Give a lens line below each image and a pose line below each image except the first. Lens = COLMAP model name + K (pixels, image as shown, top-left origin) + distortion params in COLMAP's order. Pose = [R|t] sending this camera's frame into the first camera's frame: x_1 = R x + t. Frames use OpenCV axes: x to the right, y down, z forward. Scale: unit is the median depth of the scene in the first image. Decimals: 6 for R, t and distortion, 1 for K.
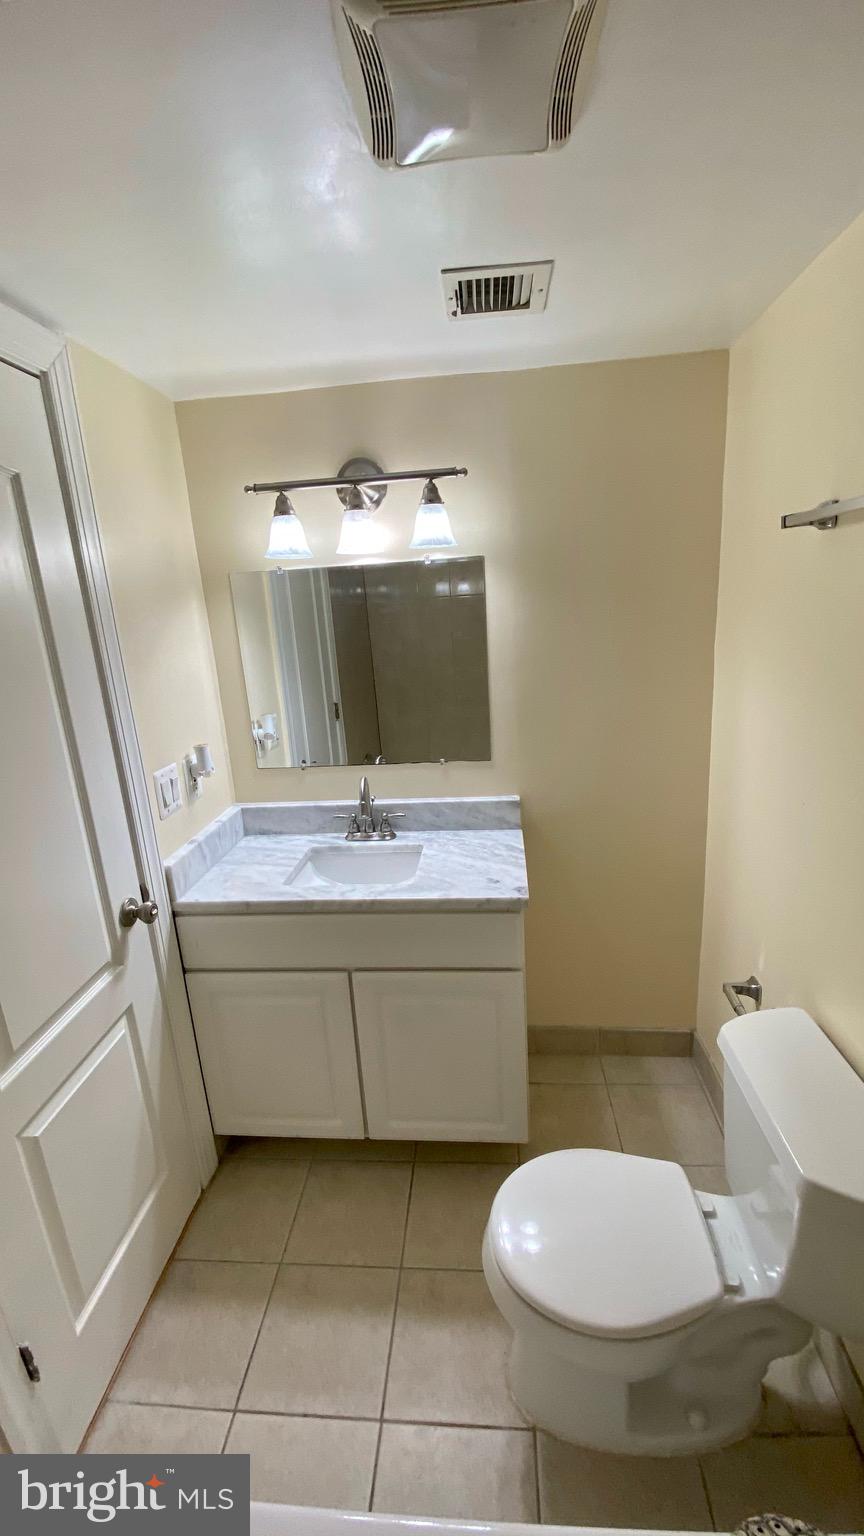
lens RADIAL K [[618.4, 0, 432.0], [0, 618.4, 768.0], [0, 0, 1]] dist [0.042313, -0.036992]
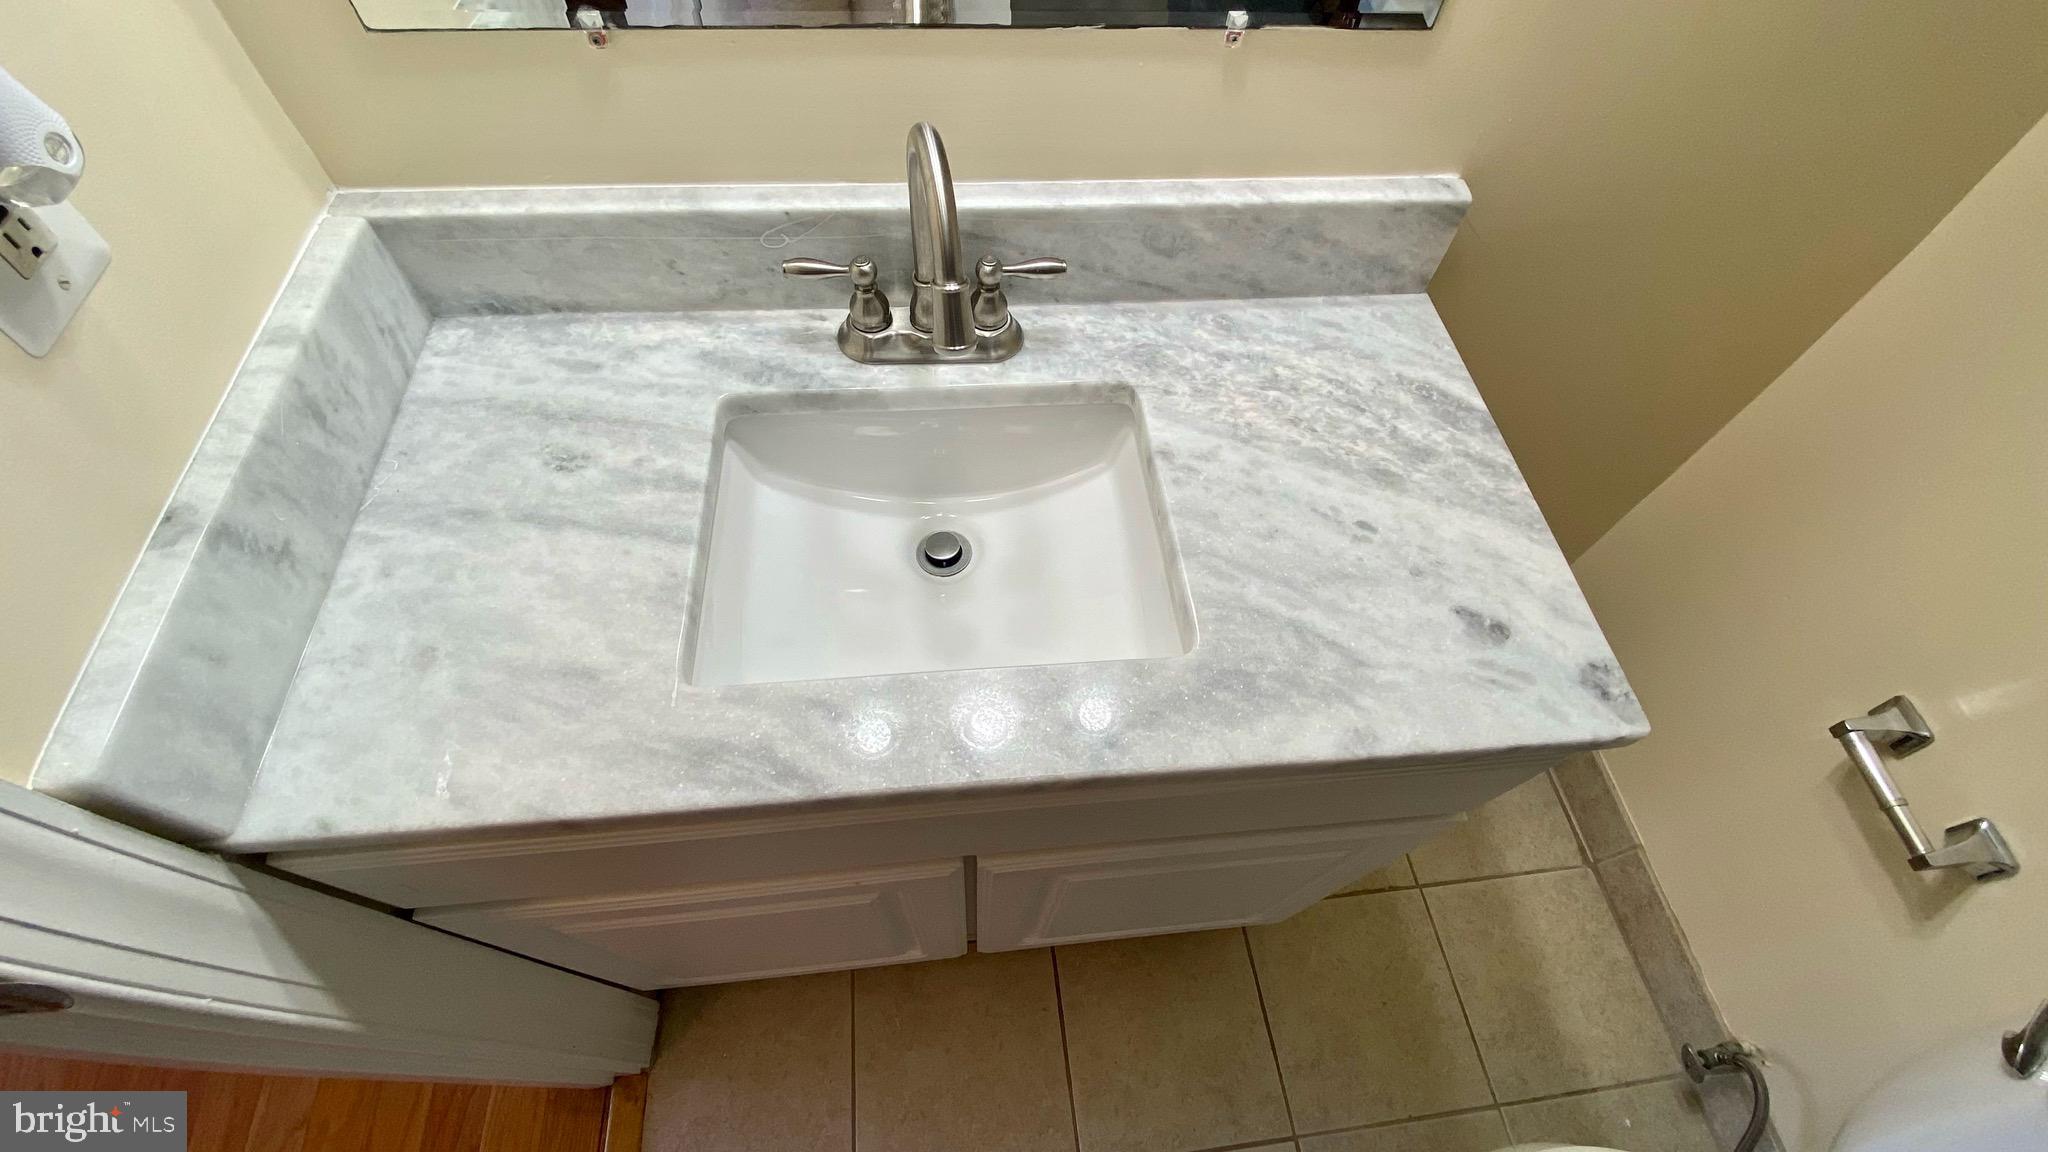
lens RADIAL K [[824.6, 0, 1021.5], [0, 824.6, 573.1], [0, 0, 1]] dist [0.042313, -0.036992]
pose [[0.974883, -0.112259, 0.192356, -0.146137], [-0.047784, 0.738138, 0.672955, -0.066416], [-0.217530, -0.665244, 0.714234, 0.660563]]
